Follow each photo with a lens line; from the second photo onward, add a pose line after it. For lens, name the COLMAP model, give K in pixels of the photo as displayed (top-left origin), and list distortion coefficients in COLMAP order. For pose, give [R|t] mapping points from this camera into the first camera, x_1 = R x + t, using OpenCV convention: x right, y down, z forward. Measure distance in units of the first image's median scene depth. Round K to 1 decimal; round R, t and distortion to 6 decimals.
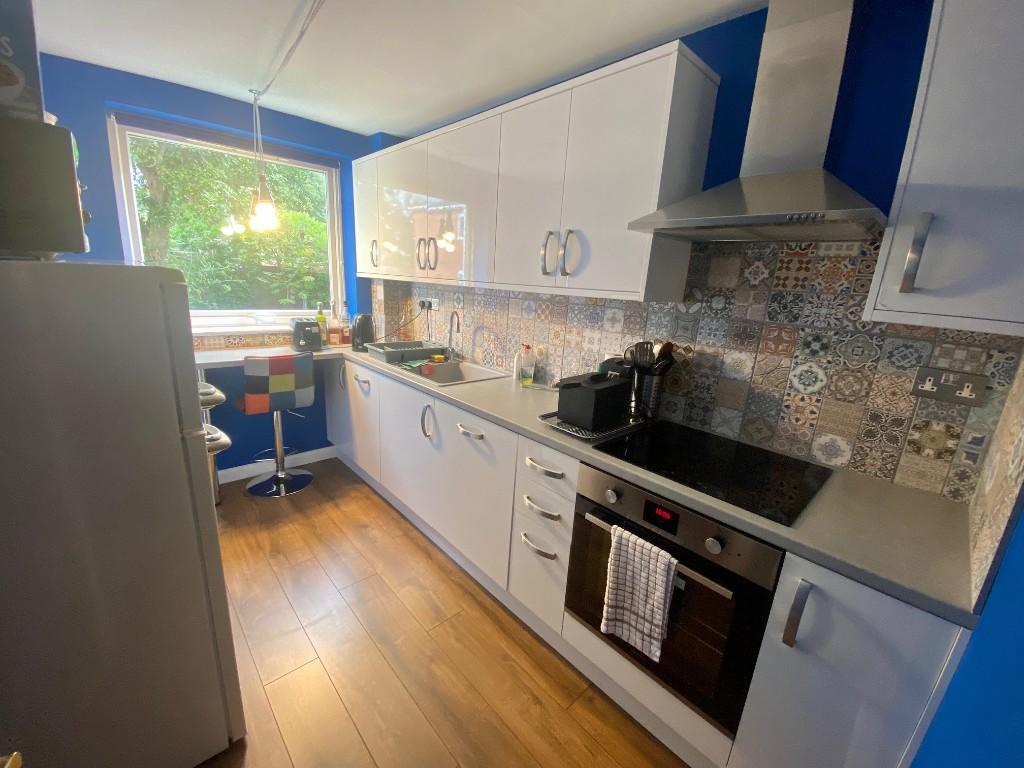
lens RADIAL K [[415.8, 0, 512.0], [0, 415.8, 384.0], [0, 0, 1]] dist [0.049137, -0.022276]
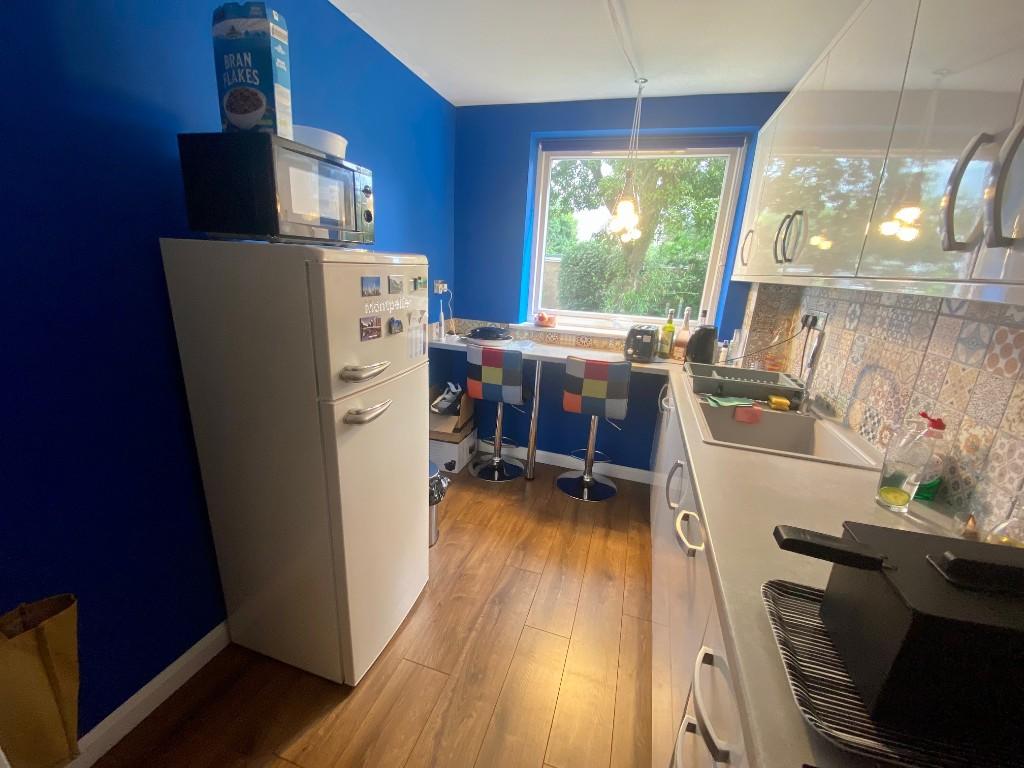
lens RADIAL K [[415.8, 0, 512.0], [0, 415.8, 384.0], [0, 0, 1]] dist [0.049137, -0.022276]
pose [[0.501308, 0.205274, -0.840567, 0.158647], [-0.233162, 0.967565, 0.097232, -0.058510], [0.833262, 0.147245, 0.532910, 0.316806]]
